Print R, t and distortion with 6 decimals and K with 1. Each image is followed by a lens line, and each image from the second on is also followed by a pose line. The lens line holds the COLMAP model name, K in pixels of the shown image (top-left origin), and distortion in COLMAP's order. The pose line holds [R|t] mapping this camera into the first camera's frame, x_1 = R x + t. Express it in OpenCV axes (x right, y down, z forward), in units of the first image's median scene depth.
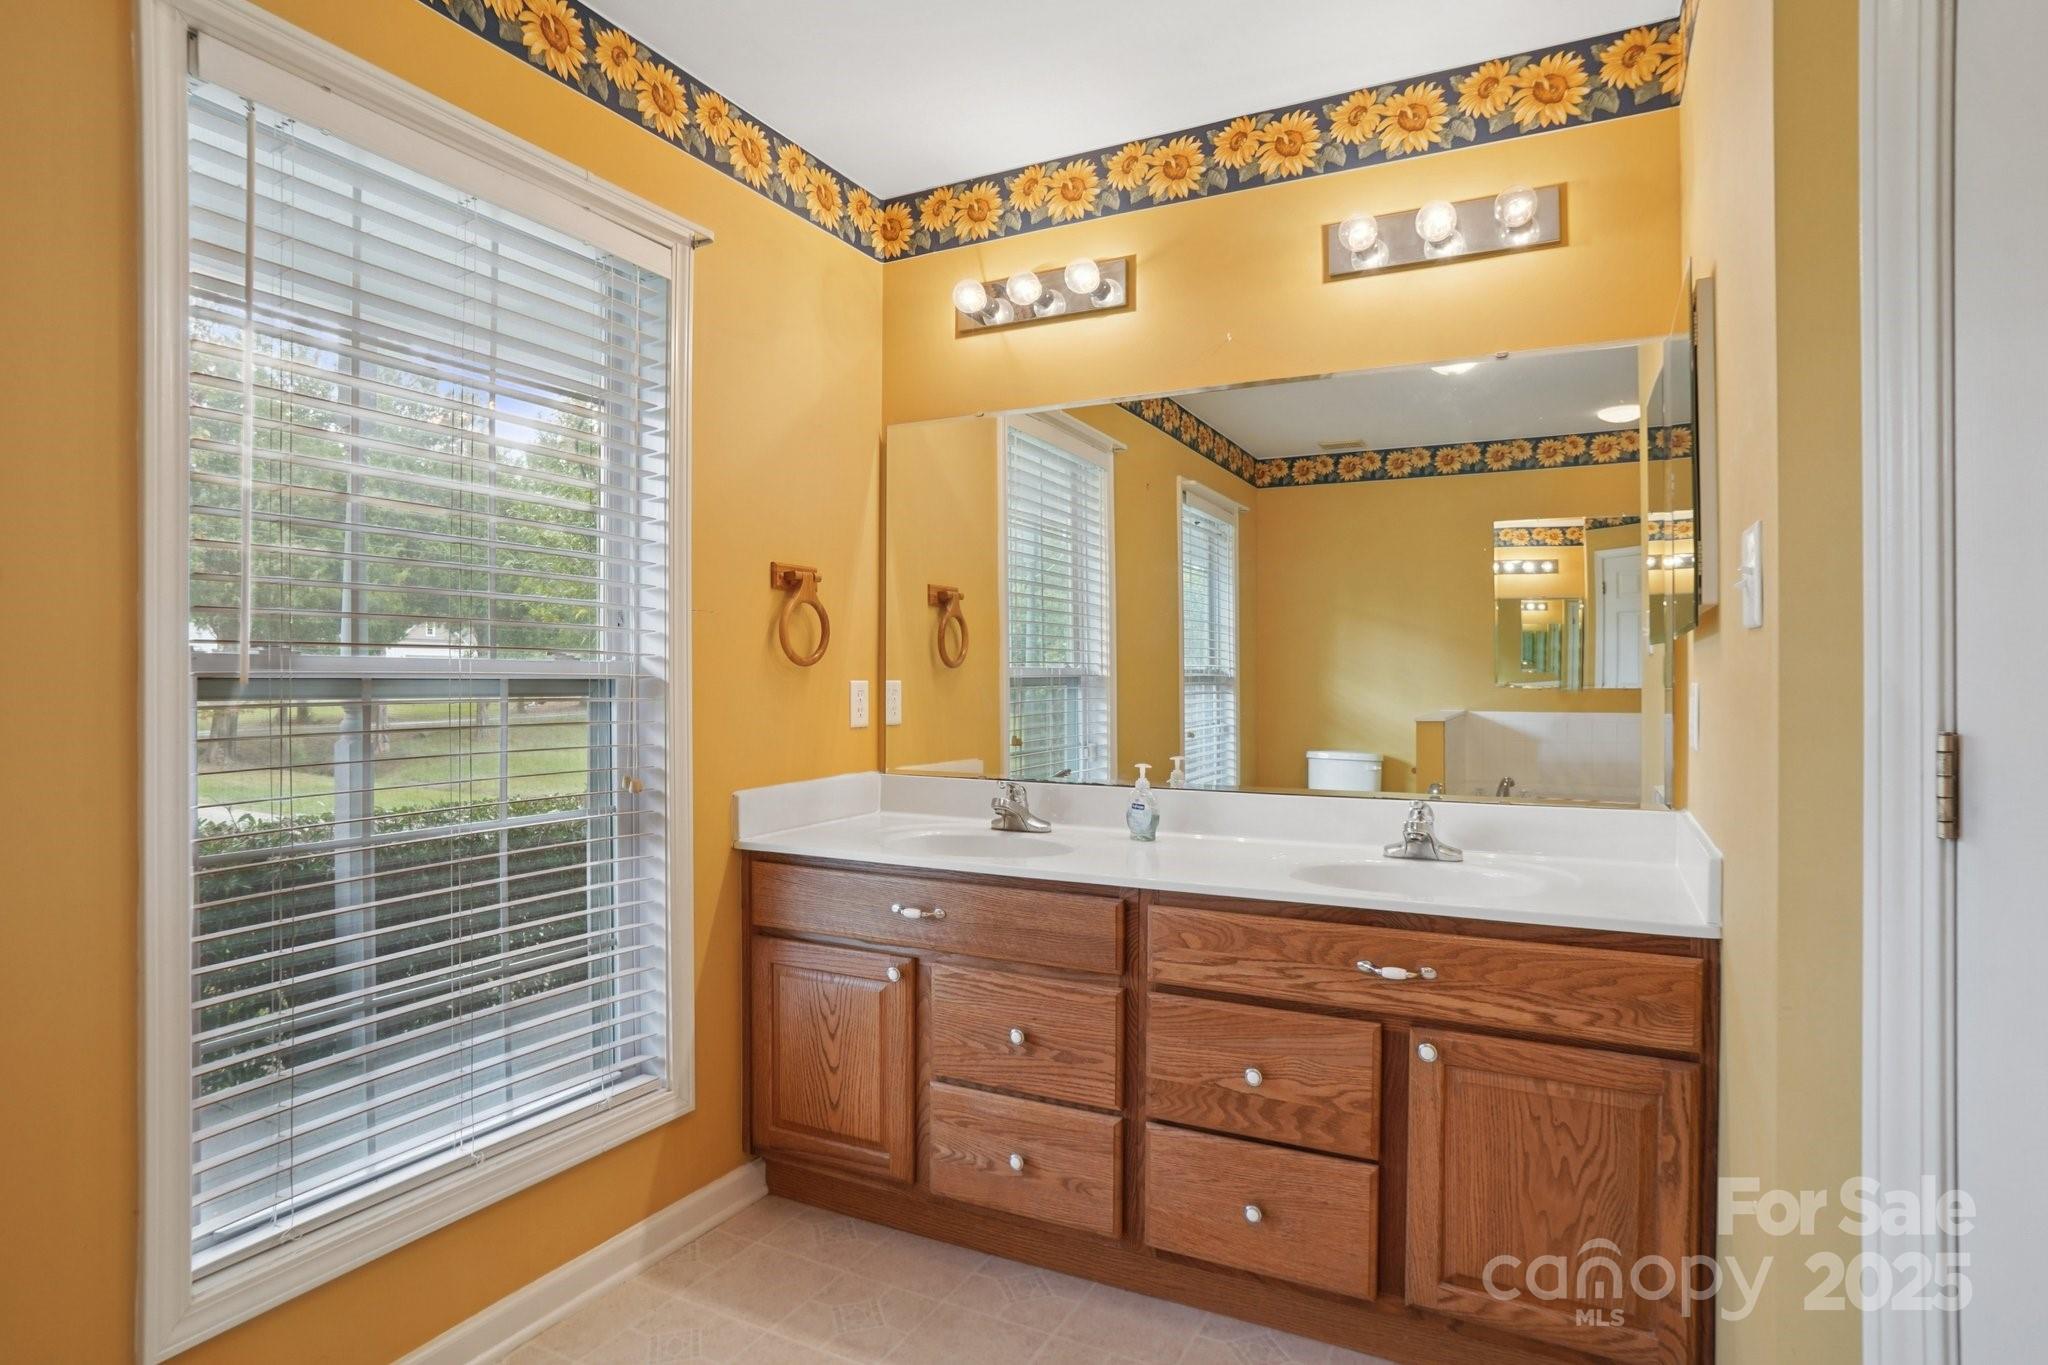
lens RADIAL K [[1110.0, 0, 971.1], [0, 1110.0, 656.0], [0, 0, 1]] dist [-0.047549, 0.004316]
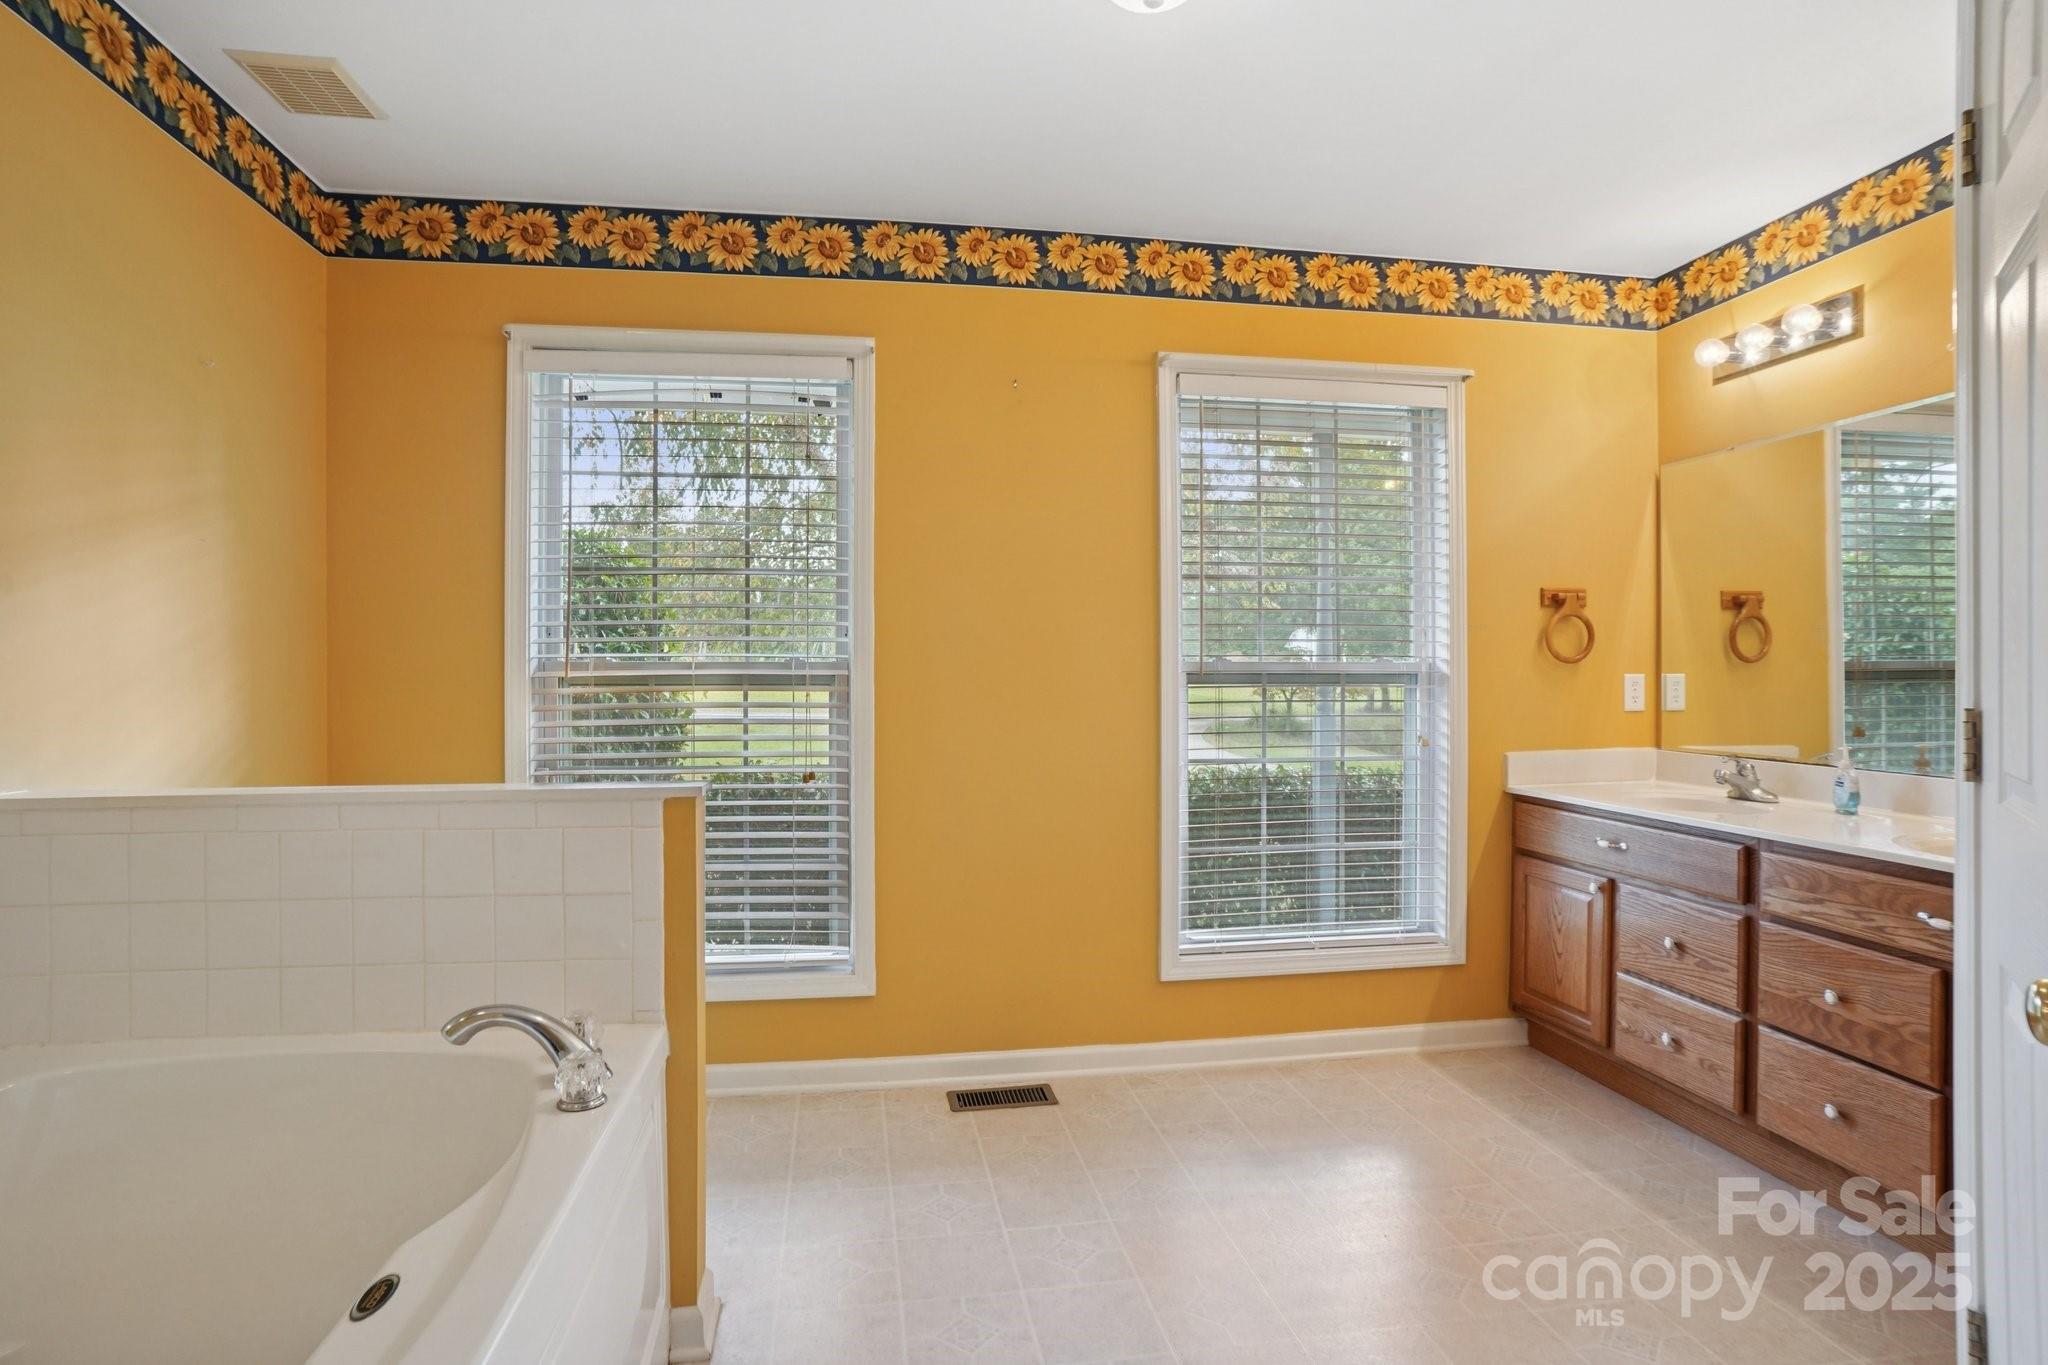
lens RADIAL K [[1110.0, 0, 1029.8], [0, 1110.0, 689.5], [0, 0, 1]] dist [-0.047549, 0.004316]
pose [[0.601648, 0.005839, -0.798740, 0.584121], [0.015324, 0.999705, 0.018850, 0.006703], [0.798615, -0.023581, 0.601381, -0.357580]]
